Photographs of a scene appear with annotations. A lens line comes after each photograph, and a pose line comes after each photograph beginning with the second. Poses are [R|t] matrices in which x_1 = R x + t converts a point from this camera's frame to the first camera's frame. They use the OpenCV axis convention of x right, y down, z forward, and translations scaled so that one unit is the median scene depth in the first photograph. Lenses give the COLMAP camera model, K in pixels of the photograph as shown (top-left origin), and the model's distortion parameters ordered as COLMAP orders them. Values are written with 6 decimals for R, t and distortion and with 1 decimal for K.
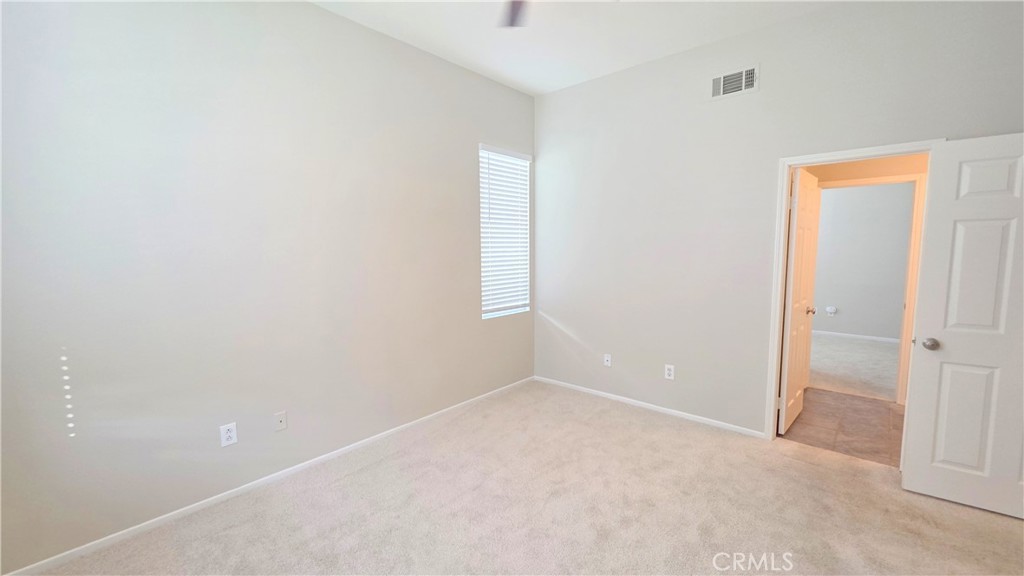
lens RADIAL K [[418.9, 0, 521.4], [0, 418.9, 288.5], [0, 0, 1]] dist [-0.000141, -0.000129]
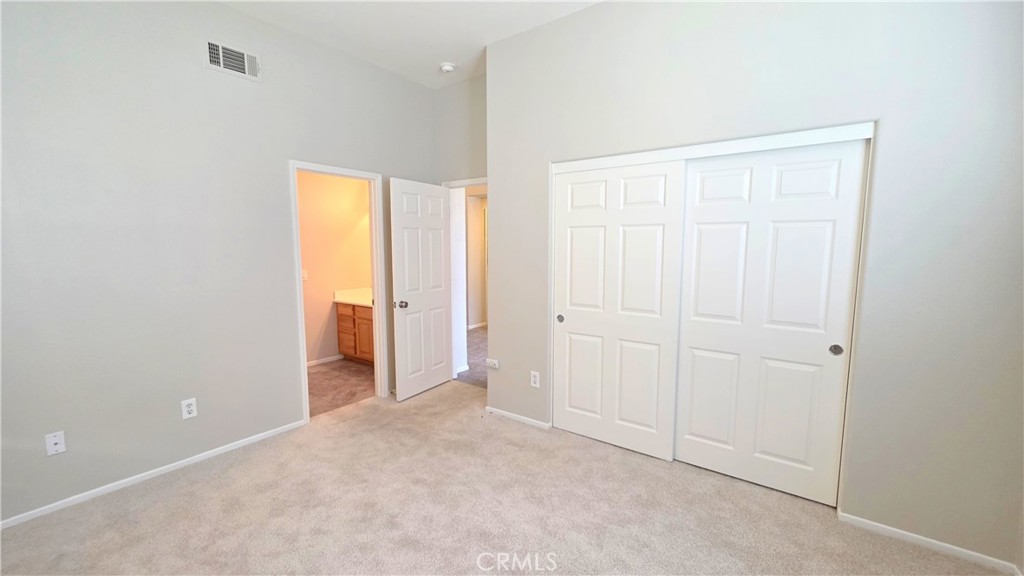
lens RADIAL K [[413.3, 0, 510.2], [0, 413.3, 289.0], [0, 0, 1]] dist [0.002025, 0.000214]
pose [[-0.075423, -0.096341, 0.992487, -0.566998], [0.099598, 0.989617, 0.103631, -0.045468], [-0.992165, 0.106666, -0.065045, 0.628203]]
